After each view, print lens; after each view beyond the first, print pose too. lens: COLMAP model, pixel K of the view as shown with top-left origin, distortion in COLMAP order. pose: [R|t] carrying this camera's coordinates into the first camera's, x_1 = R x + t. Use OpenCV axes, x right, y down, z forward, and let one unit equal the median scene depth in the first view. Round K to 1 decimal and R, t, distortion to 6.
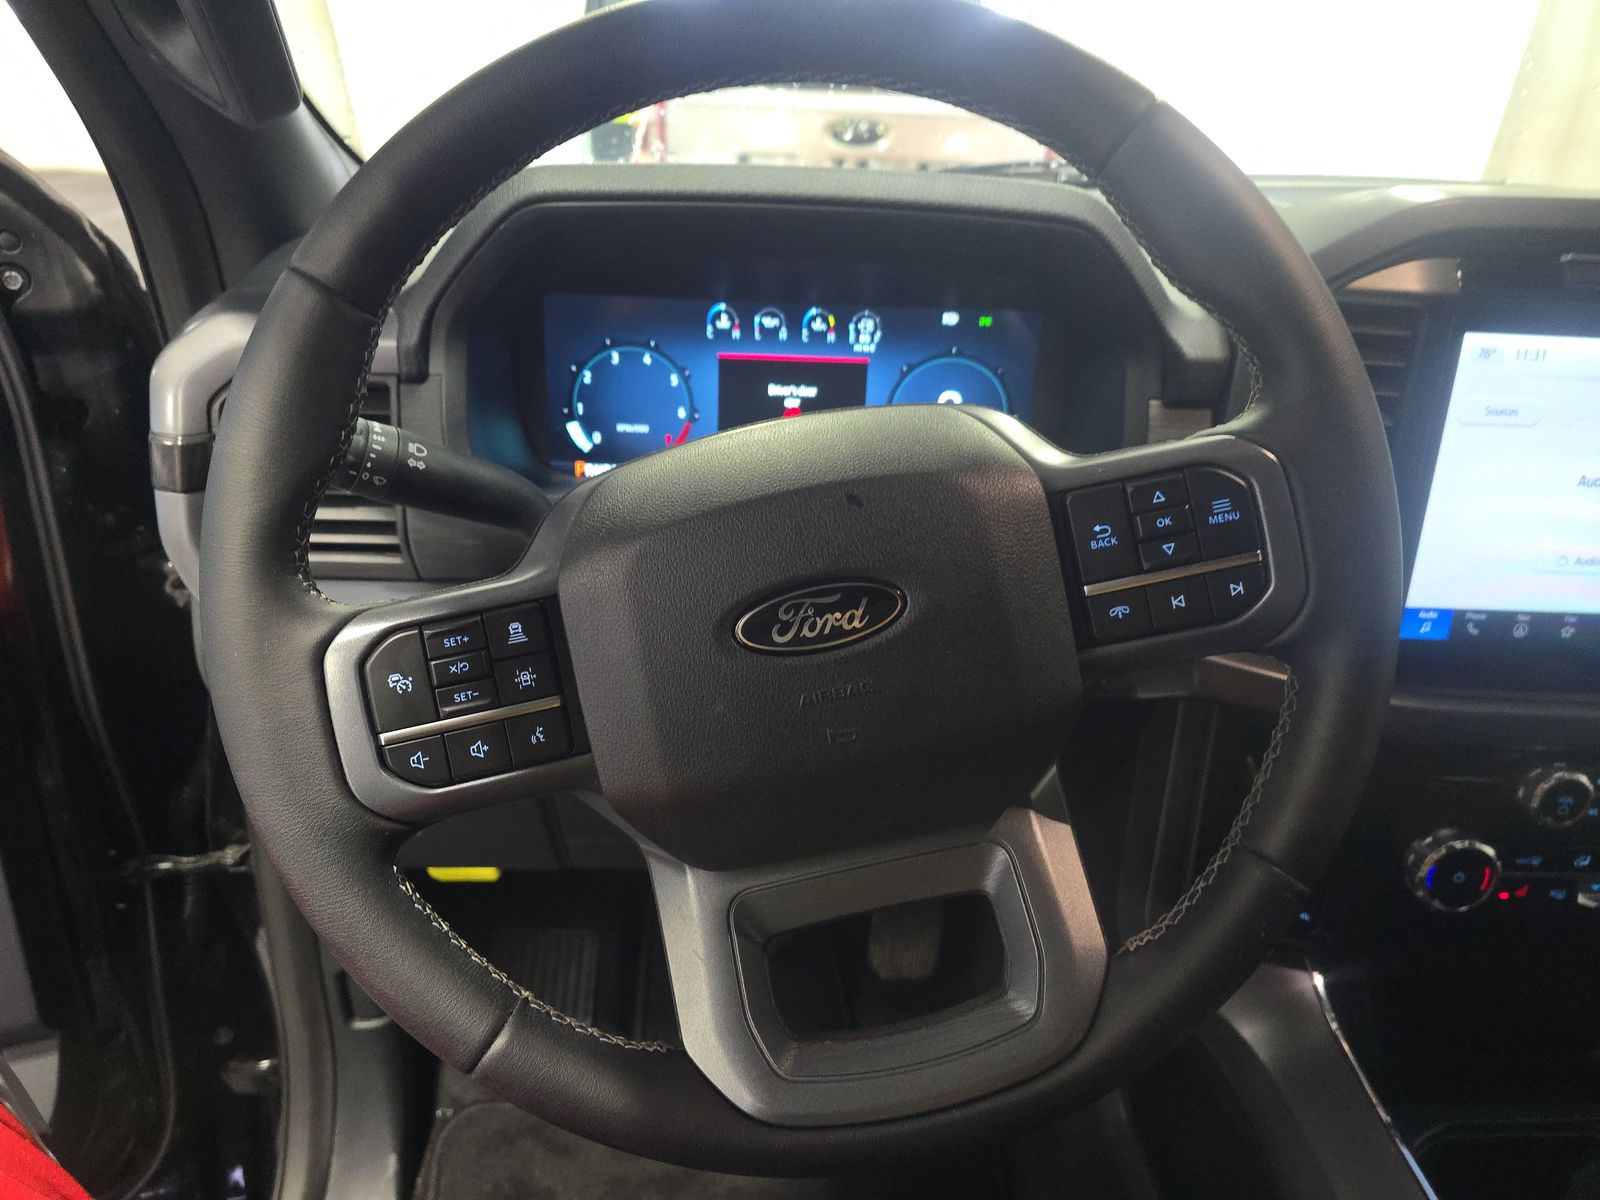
lens RADIAL K [[1075.8, 0, 800.0], [0, 1075.8, 600.0], [0, 0, 1]] dist [0.006930, 0.002589]
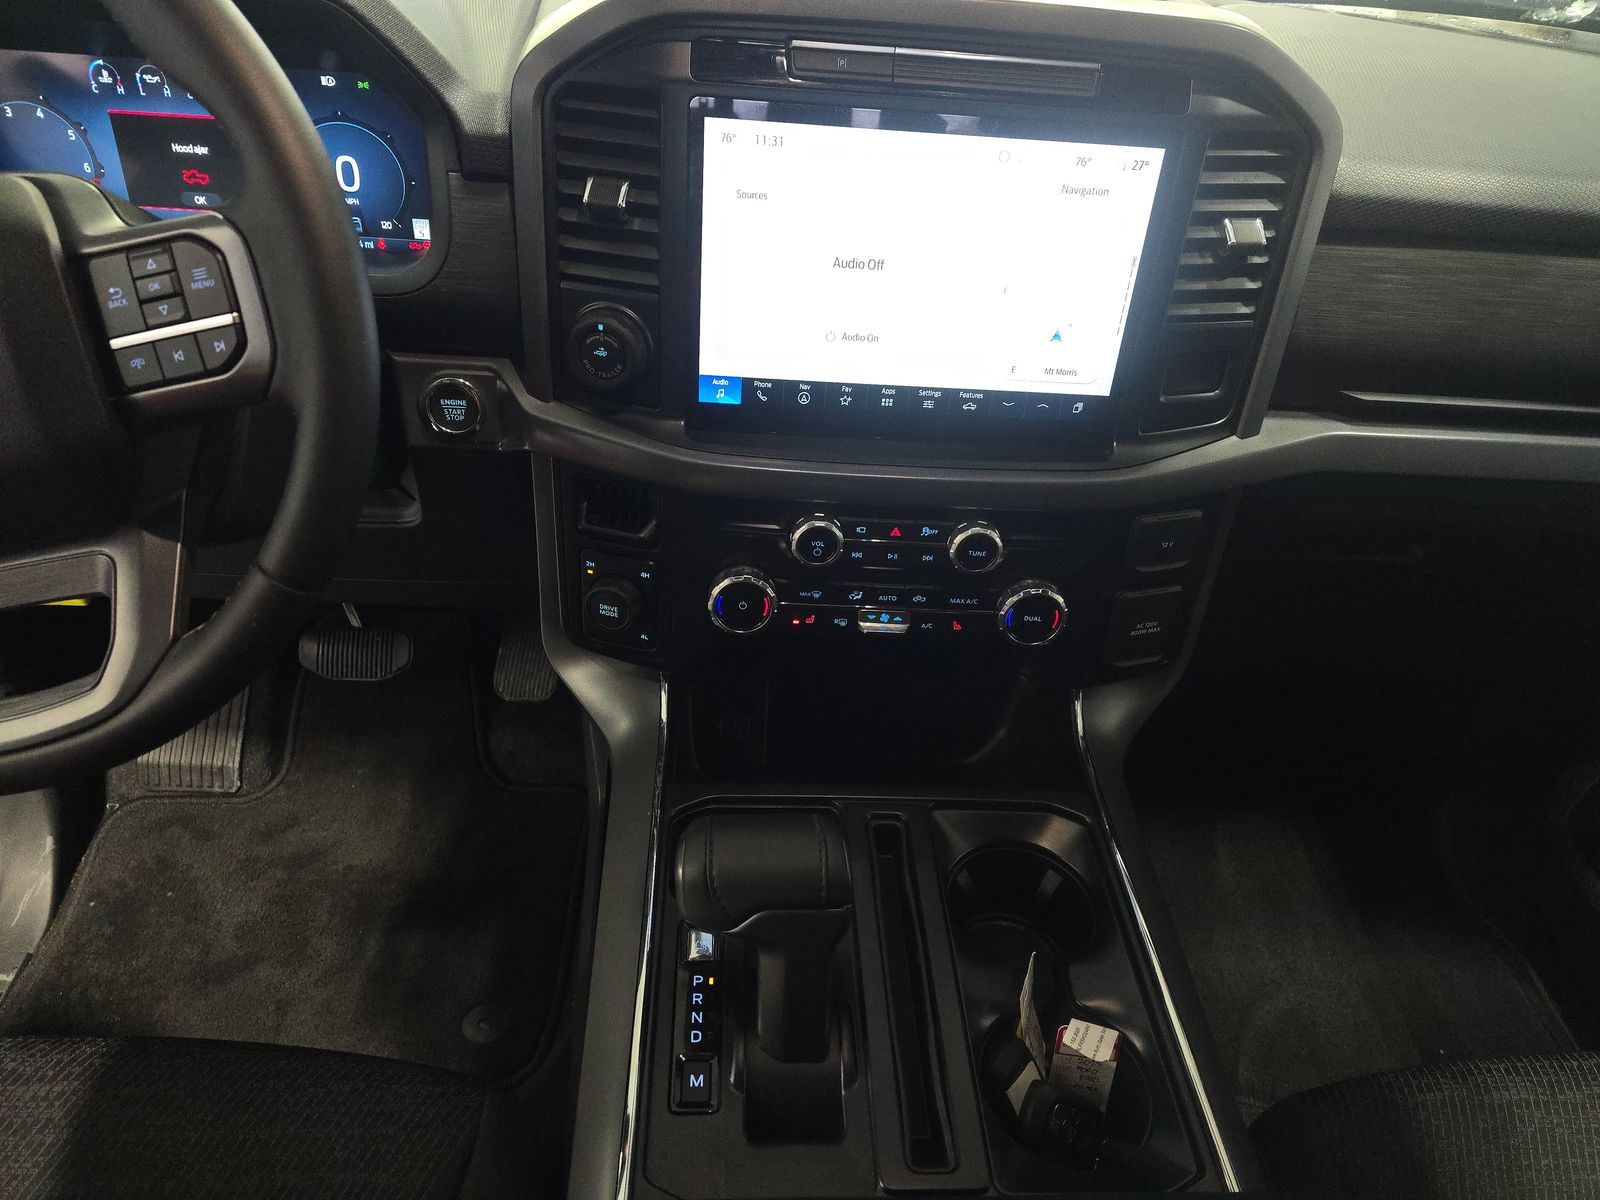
lens RADIAL K [[1065.7, 0, 800.0], [0, 1065.7, 600.0], [0, 0, 1]] dist [0.064465, -0.055940]
pose [[0.999629, 0.019954, 0.018544, 0.648134], [-0.023446, 0.976815, 0.212796, -0.003628], [-0.013868, -0.213152, 0.976921, -0.157336]]
